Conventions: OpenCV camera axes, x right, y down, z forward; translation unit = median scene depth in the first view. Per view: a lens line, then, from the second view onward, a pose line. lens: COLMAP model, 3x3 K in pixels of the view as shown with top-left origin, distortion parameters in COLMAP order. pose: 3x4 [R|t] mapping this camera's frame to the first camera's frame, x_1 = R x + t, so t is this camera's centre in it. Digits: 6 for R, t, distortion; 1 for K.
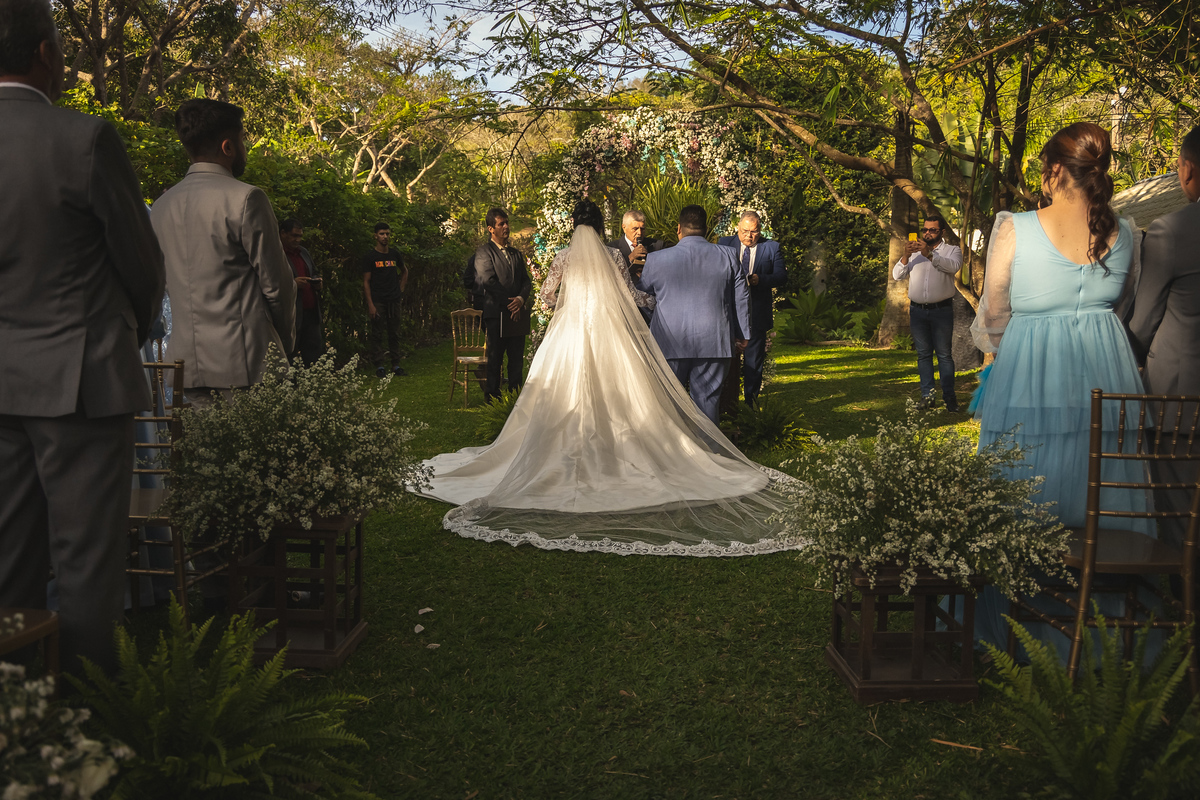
lens RADIAL K [[1121.9, 0, 603.2], [0, 1121.9, 400.1], [0, 0, 1]] dist [0.006236, 0.000000]
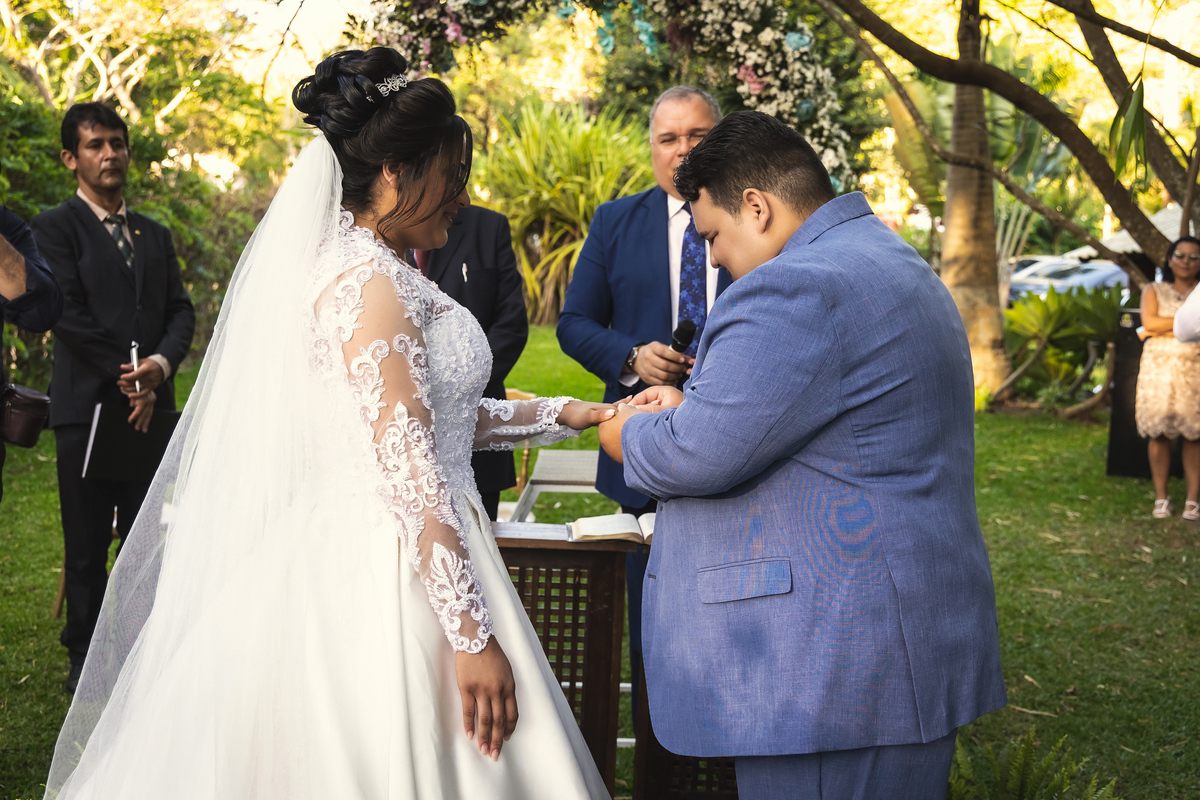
lens RADIAL K [[1424.7, 0, 605.1], [0, 1424.7, 401.3], [0, 0, 1]] dist [0.005343, 0.000000]
pose [[0.993240, 0.010541, 0.115601, -0.007973], [-0.010185, 0.999941, -0.003670, -0.070746], [-0.115633, 0.002468, 0.993289, 0.475207]]
